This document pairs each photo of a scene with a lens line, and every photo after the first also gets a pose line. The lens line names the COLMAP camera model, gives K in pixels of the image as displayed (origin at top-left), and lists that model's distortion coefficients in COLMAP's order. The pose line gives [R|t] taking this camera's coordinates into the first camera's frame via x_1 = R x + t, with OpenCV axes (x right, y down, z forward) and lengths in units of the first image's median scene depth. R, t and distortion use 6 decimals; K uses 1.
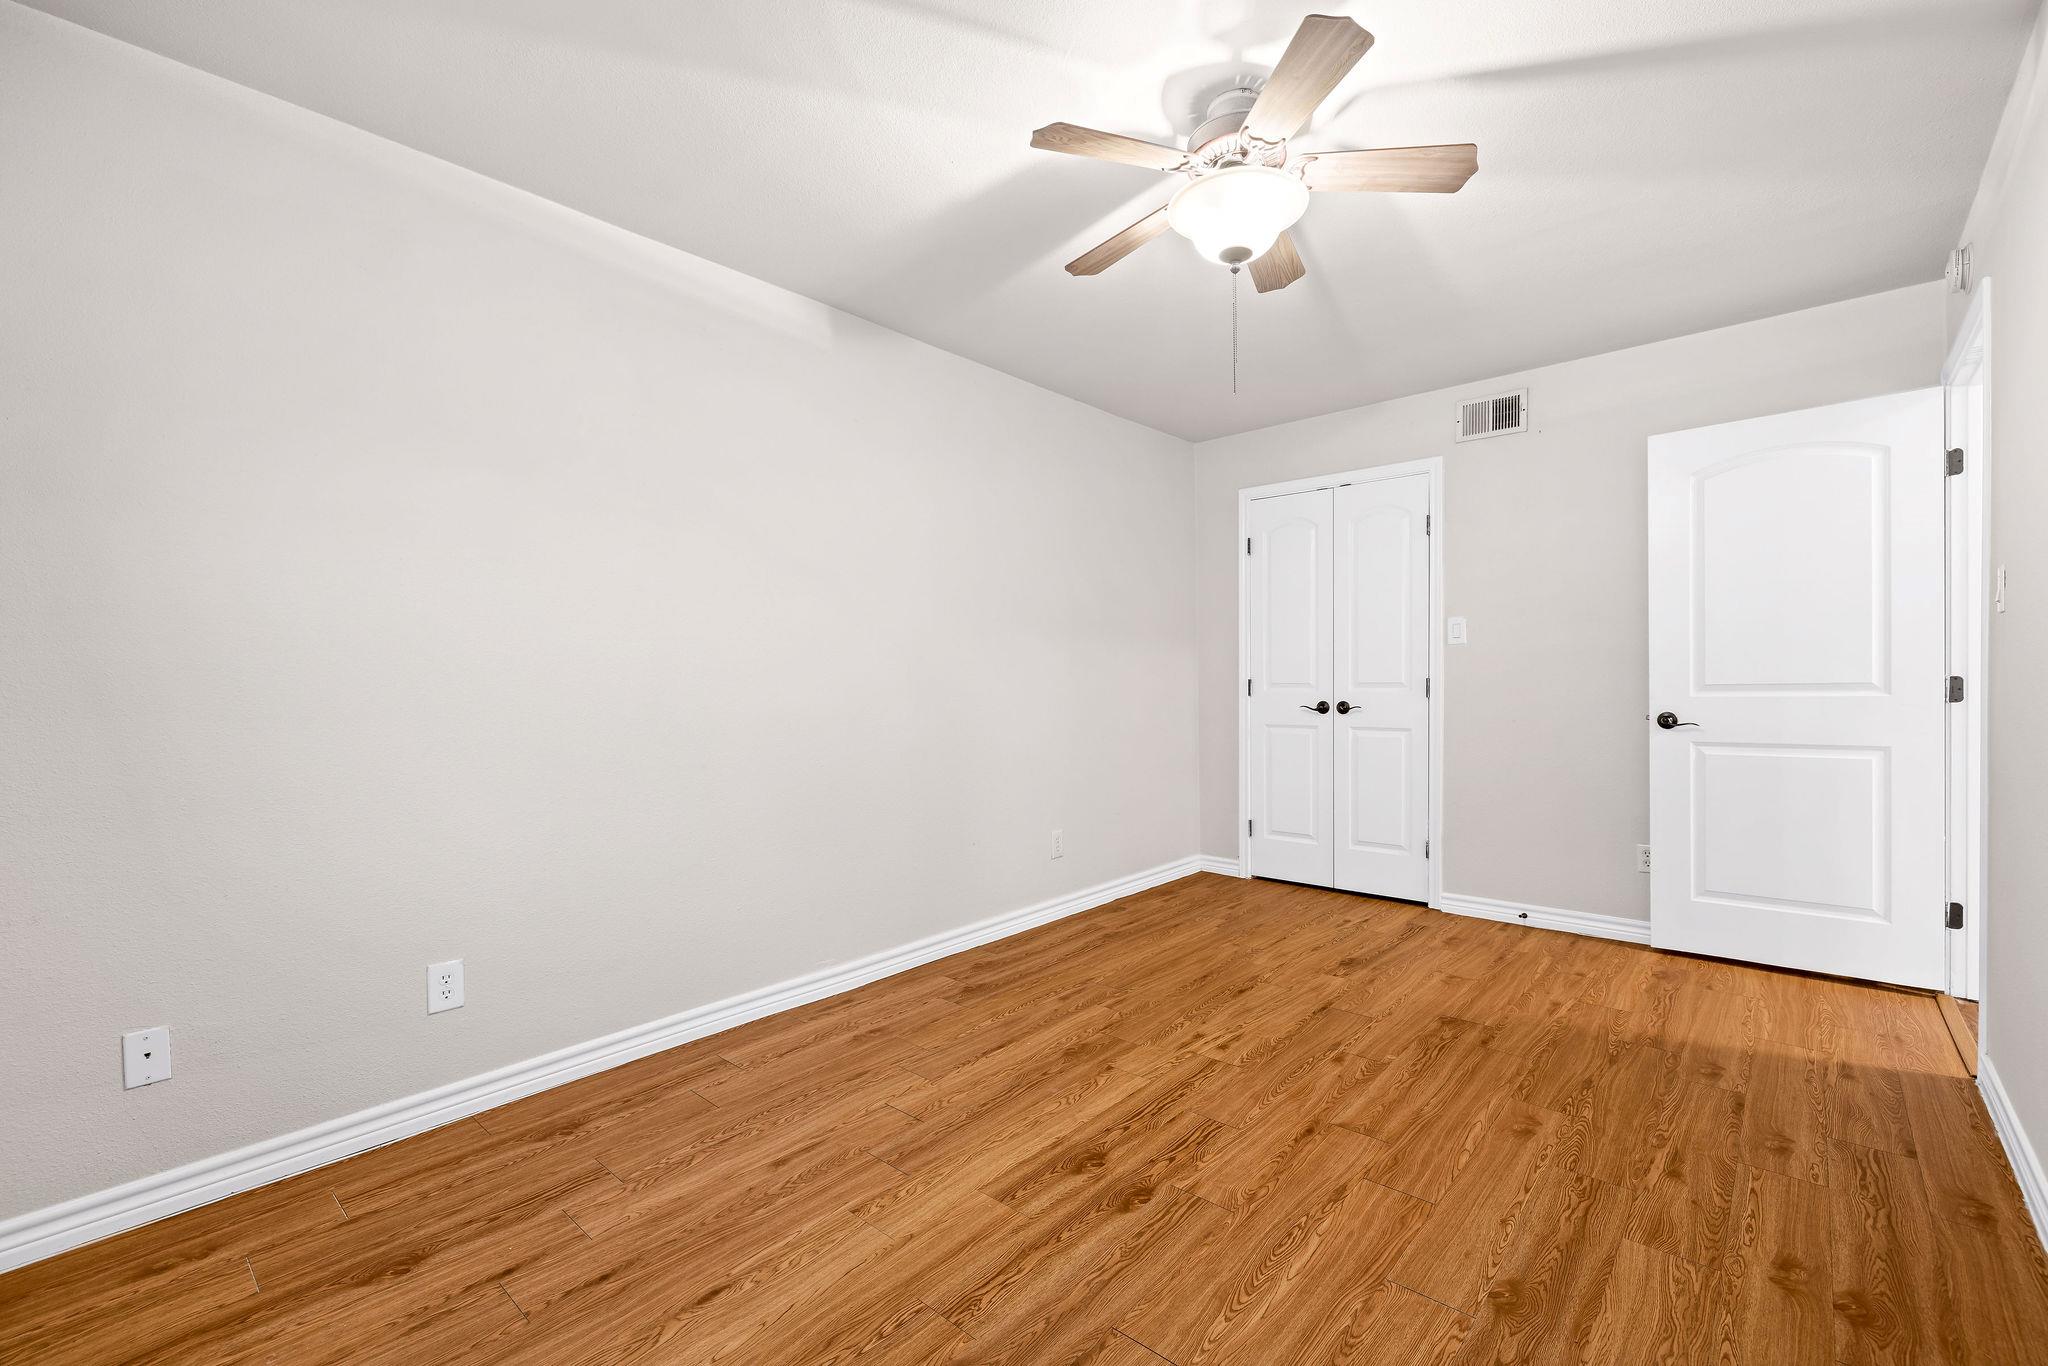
lens RADIAL K [[856.9, 0, 1021.7], [0, 856.9, 704.0], [0, 0, 1]] dist [0.000367, -0.001211]
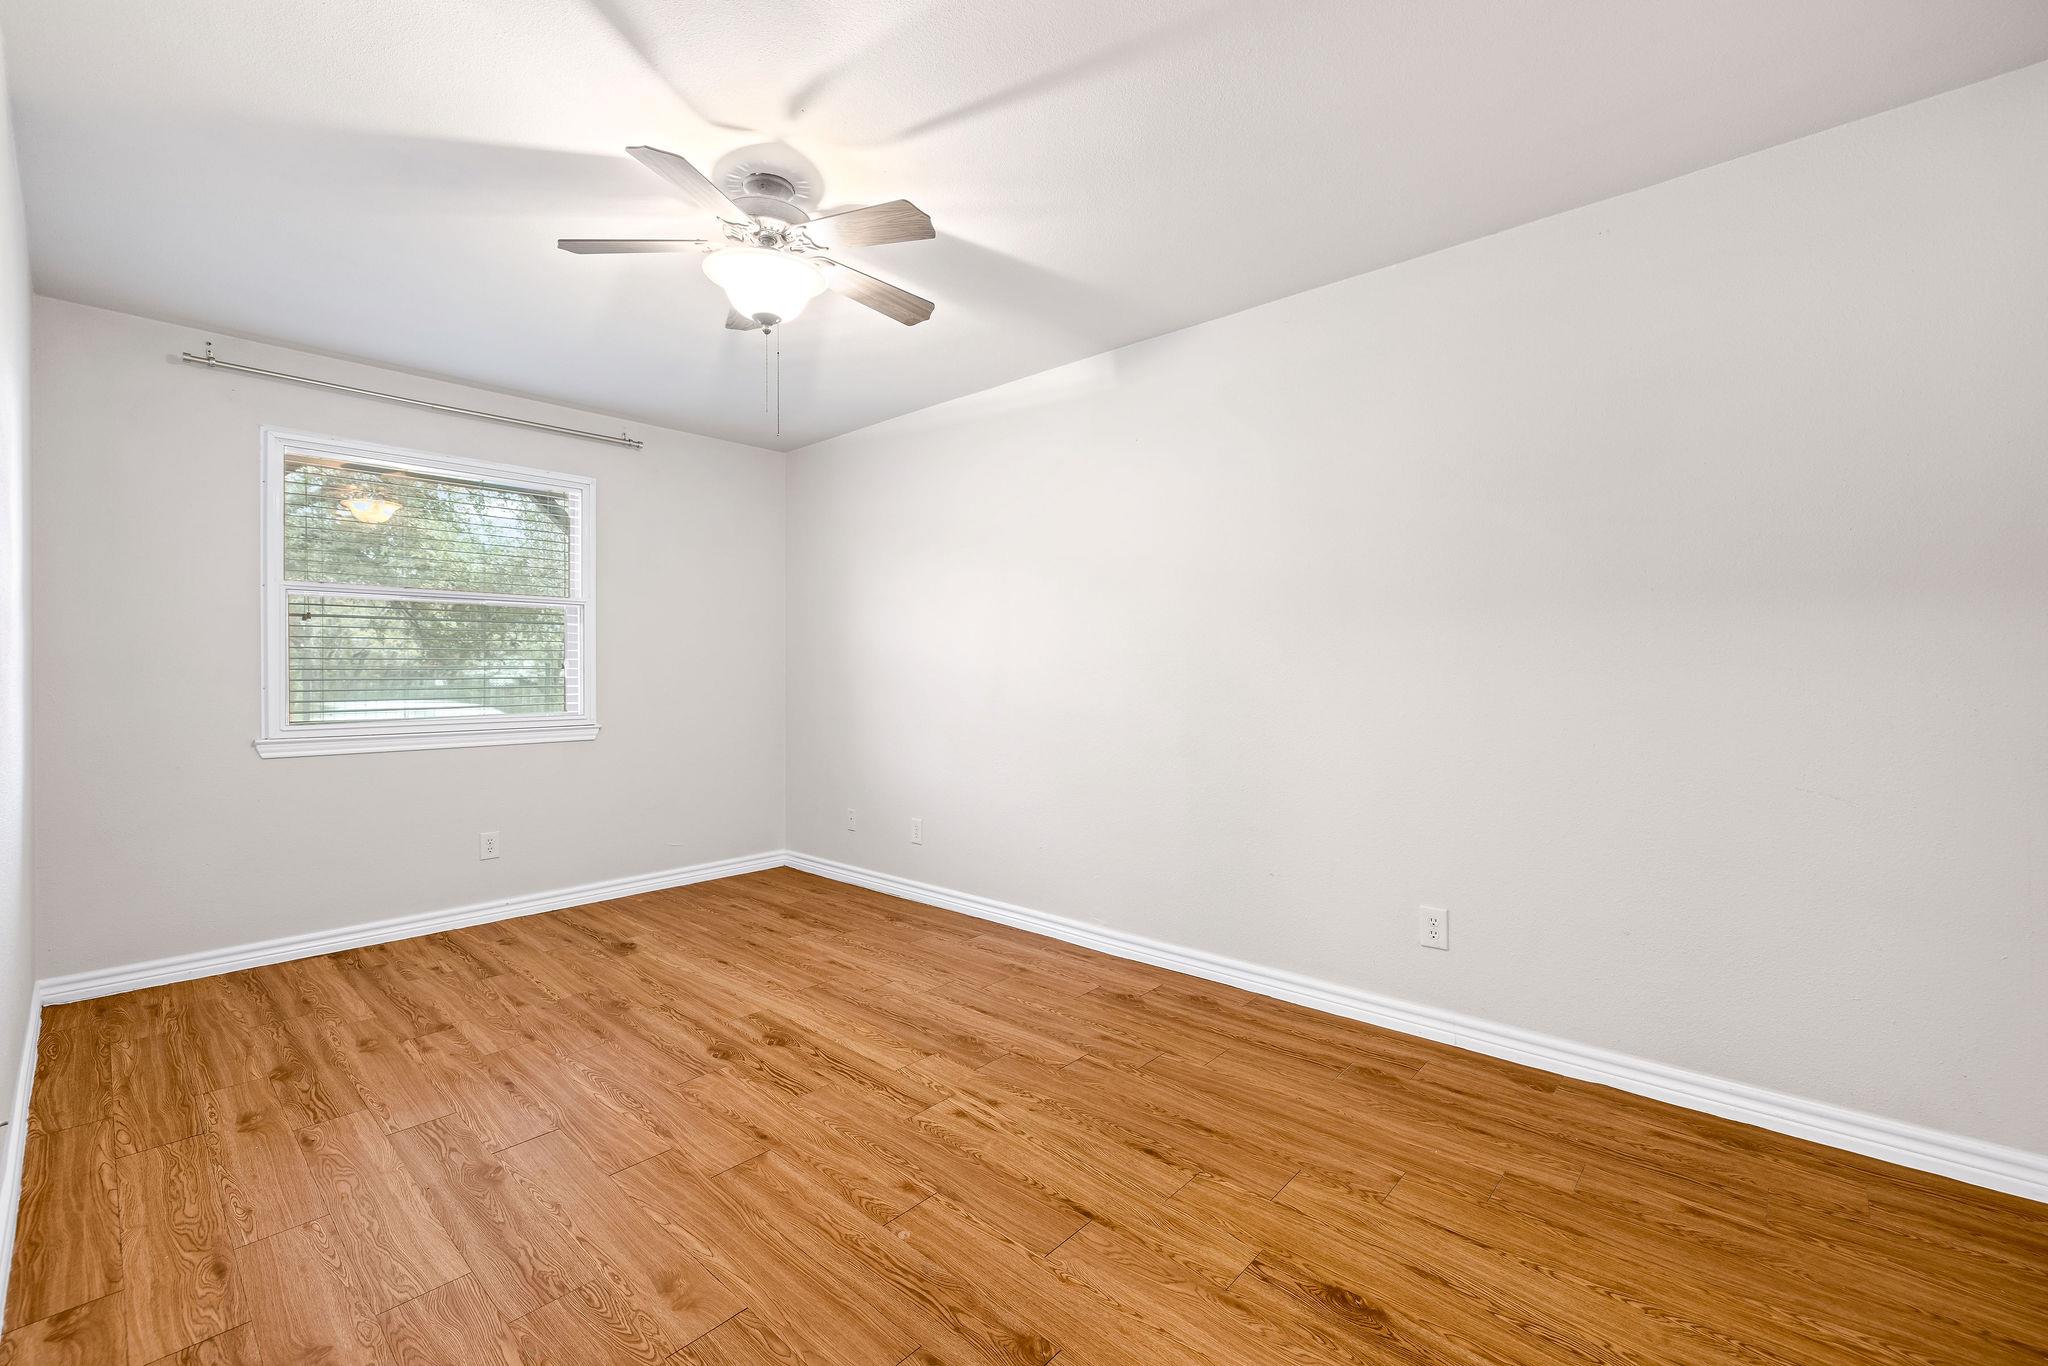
lens RADIAL K [[856.9, 0, 1023.2], [0, 856.9, 674.7], [0, 0, 1]] dist [0.000367, -0.001211]
pose [[0.000379, 0.018540, -0.999828, 1.180631], [-0.019724, 0.999634, 0.018529, -0.062496], [0.999805, 0.019714, 0.000744, 1.144618]]
